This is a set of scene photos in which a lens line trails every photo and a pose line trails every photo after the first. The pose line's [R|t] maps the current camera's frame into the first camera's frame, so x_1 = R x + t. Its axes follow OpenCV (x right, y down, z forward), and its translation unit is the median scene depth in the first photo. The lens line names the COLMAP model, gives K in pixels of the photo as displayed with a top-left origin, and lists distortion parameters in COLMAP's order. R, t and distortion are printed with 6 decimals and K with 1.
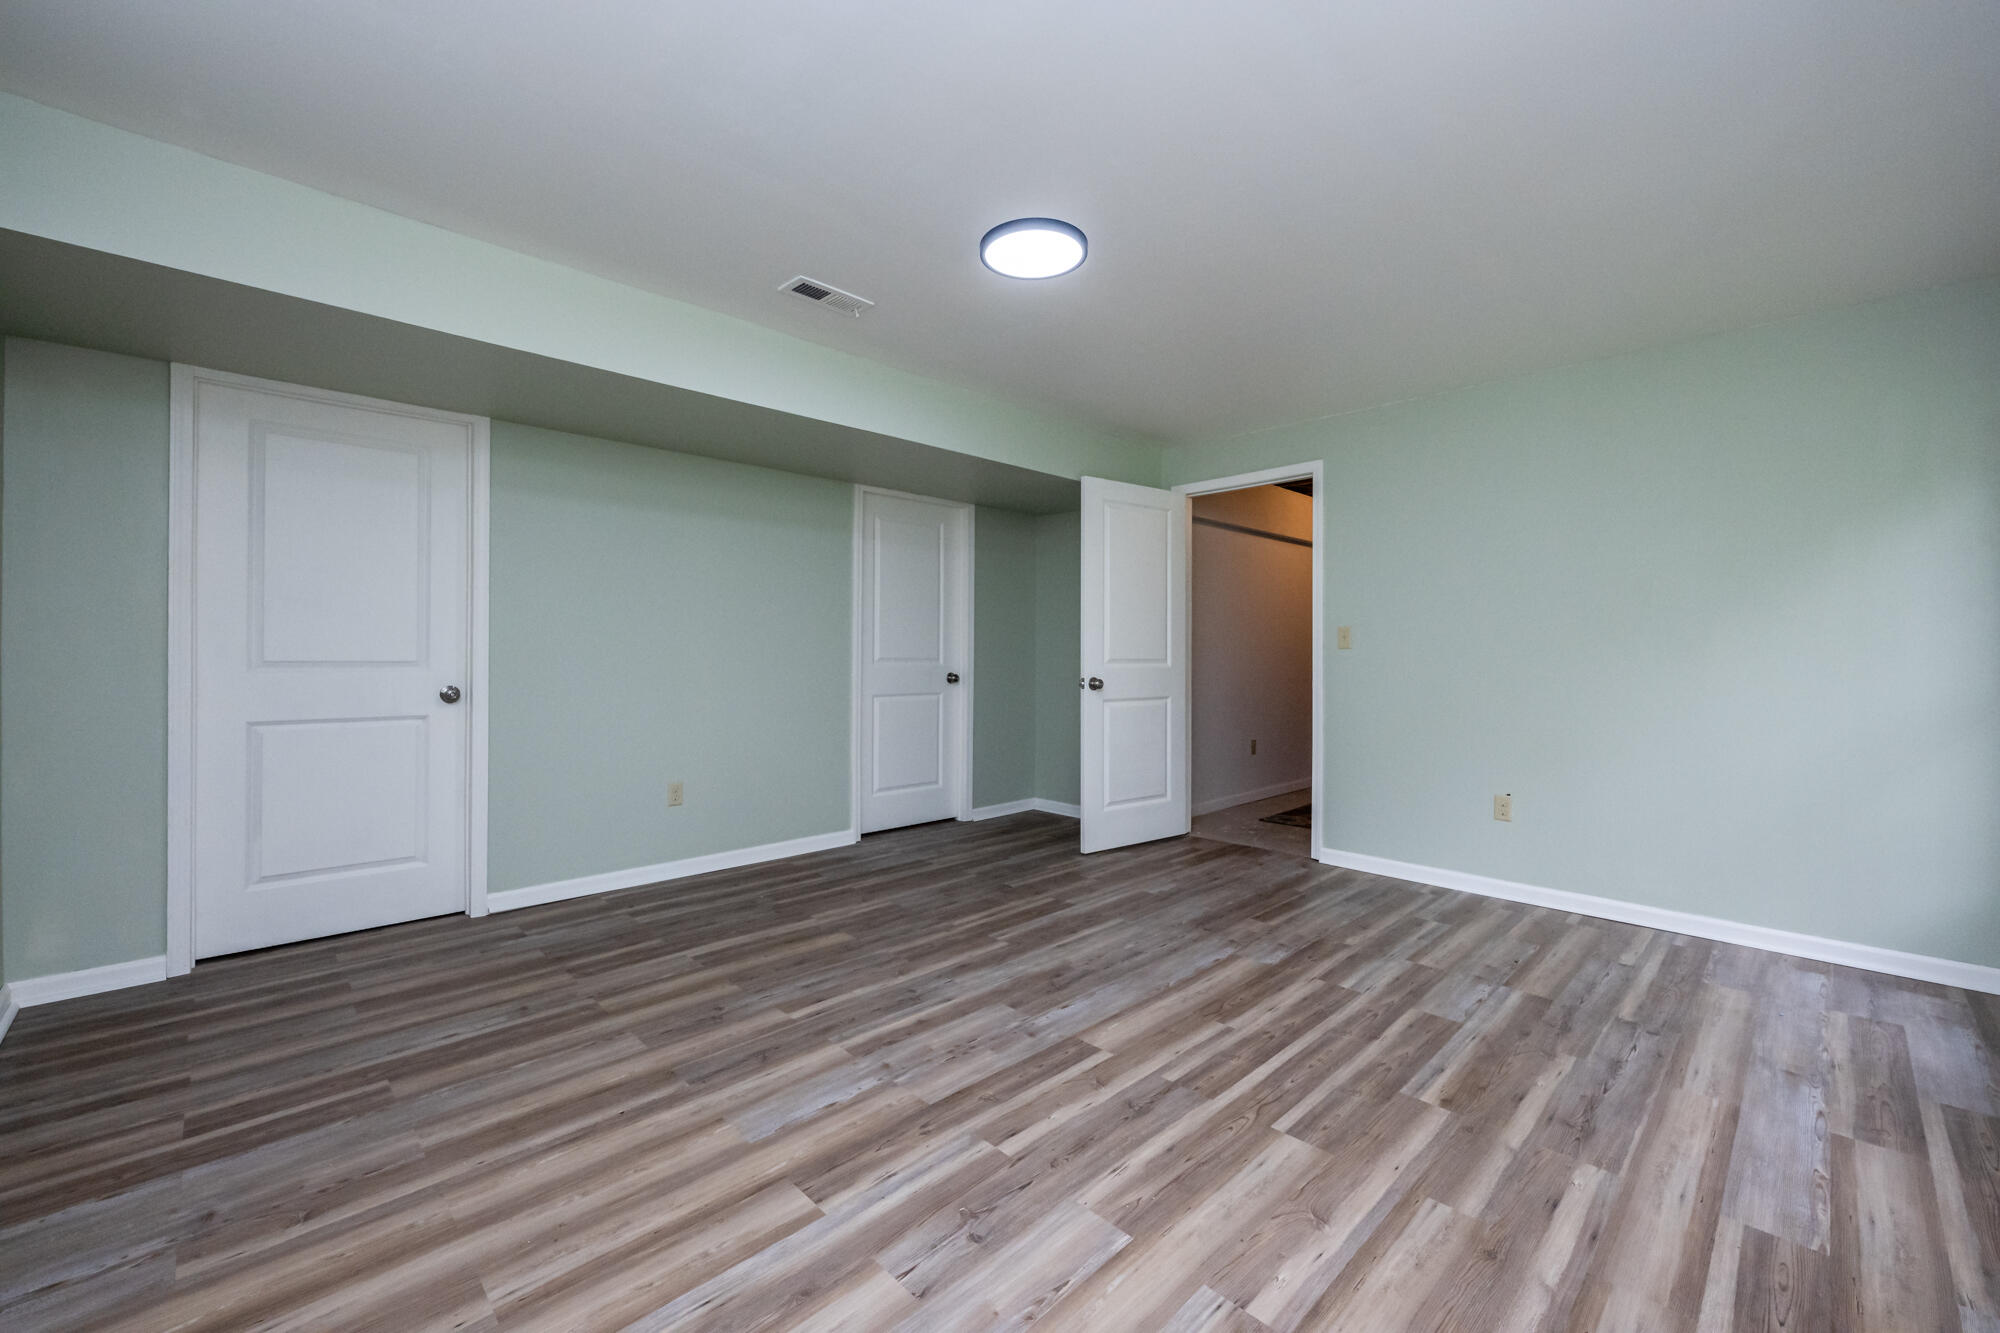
lens RADIAL K [[806.2, 0, 999.7], [0, 806.2, 656.6], [0, 0, 1]] dist [-0.000427, 0.000058]
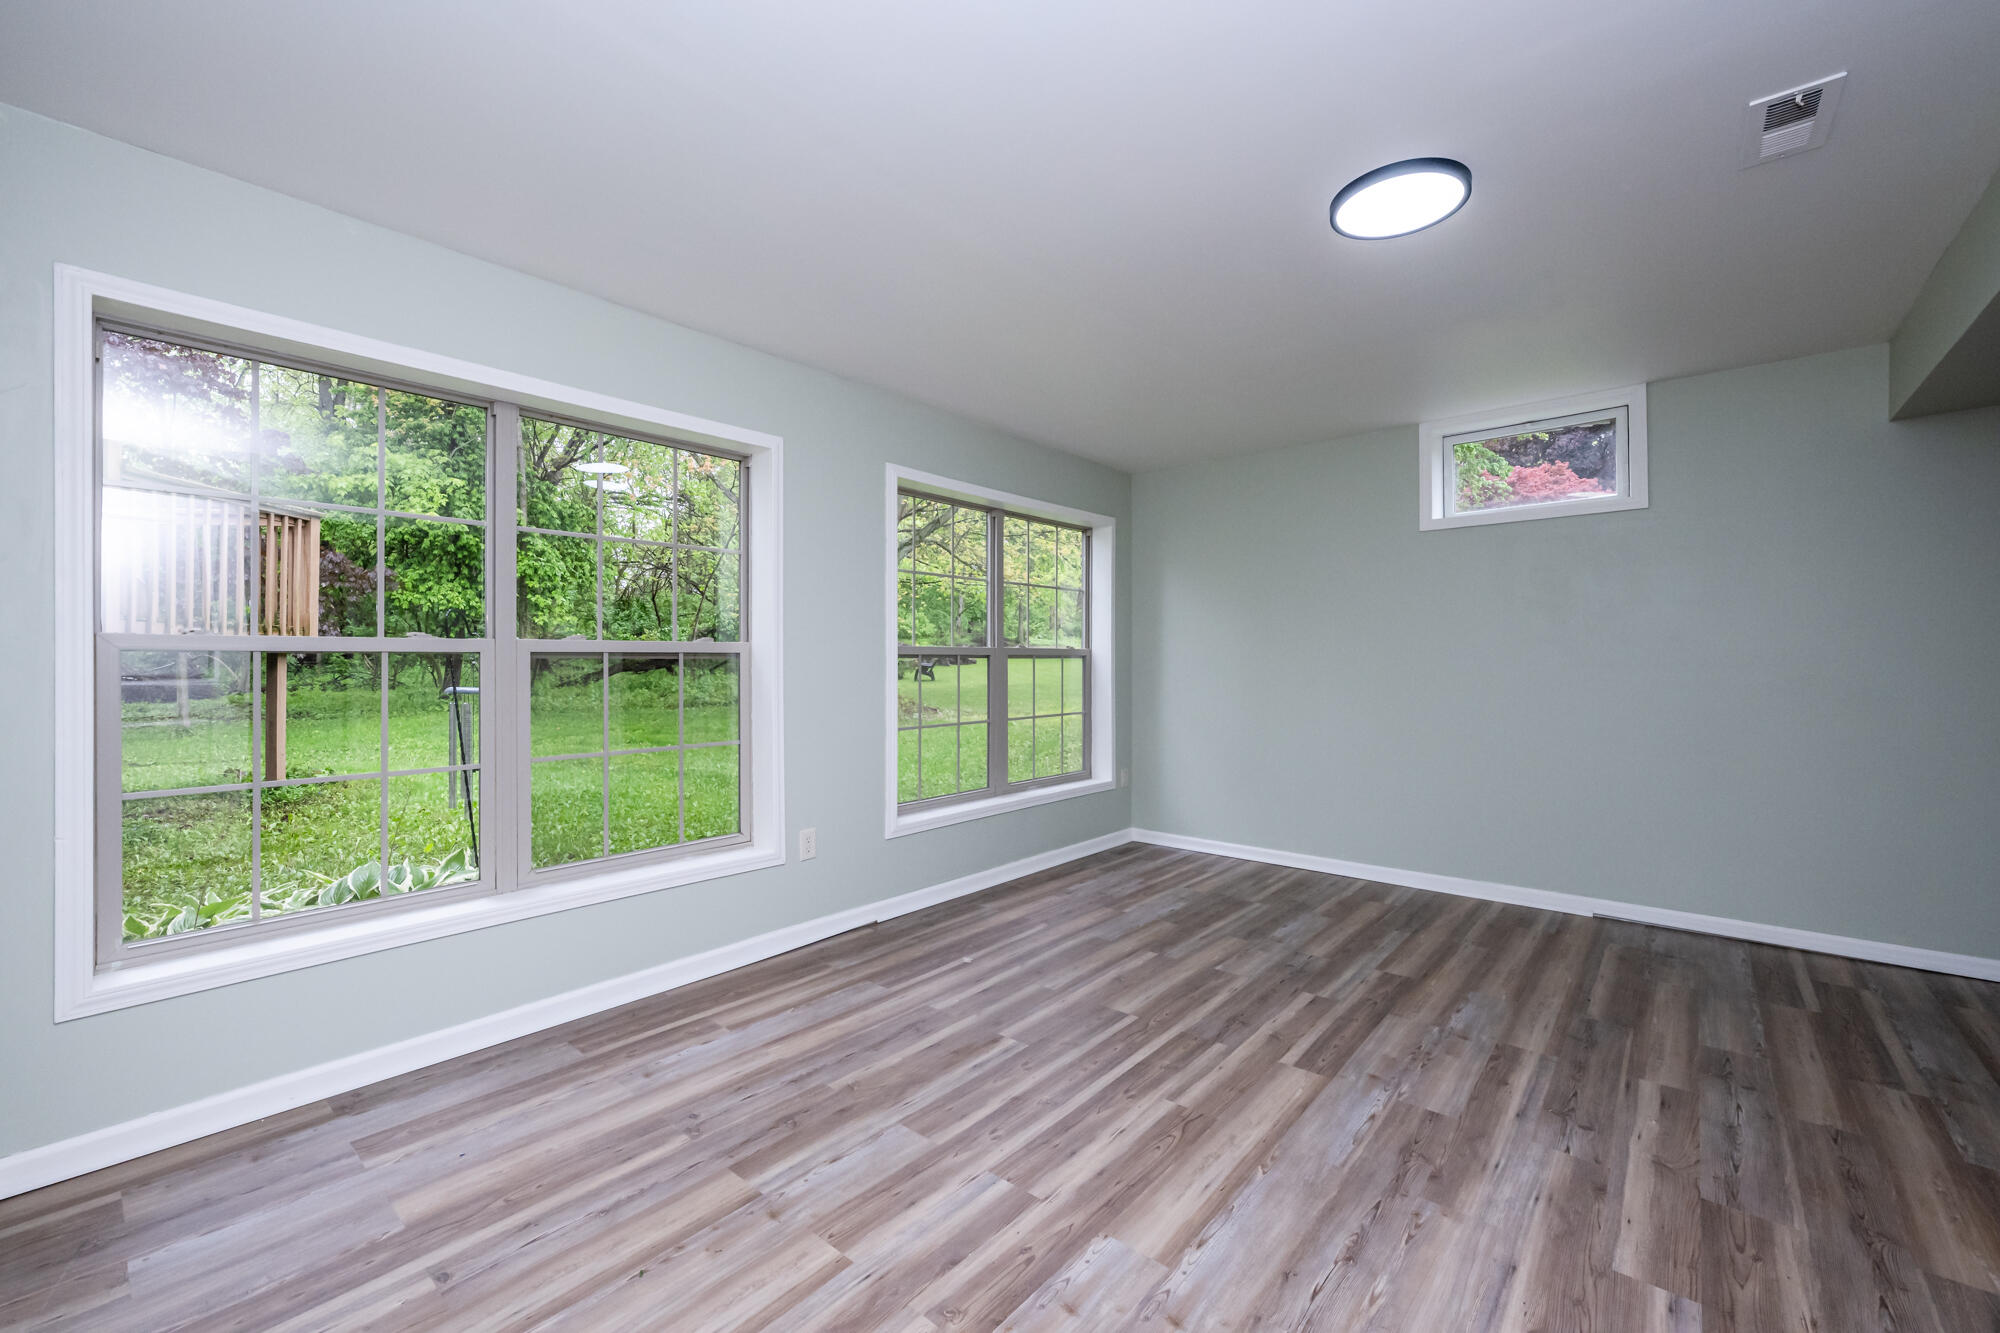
lens RADIAL K [[806.2, 0, 999.7], [0, 806.2, 656.6], [0, 0, 1]] dist [-0.000427, 0.000058]
pose [[-0.995880, -0.001518, -0.090668, 0.588638], [-0.001301, 0.999996, -0.002462, -0.025692], [0.090671, -0.002333, -0.995878, 1.982834]]
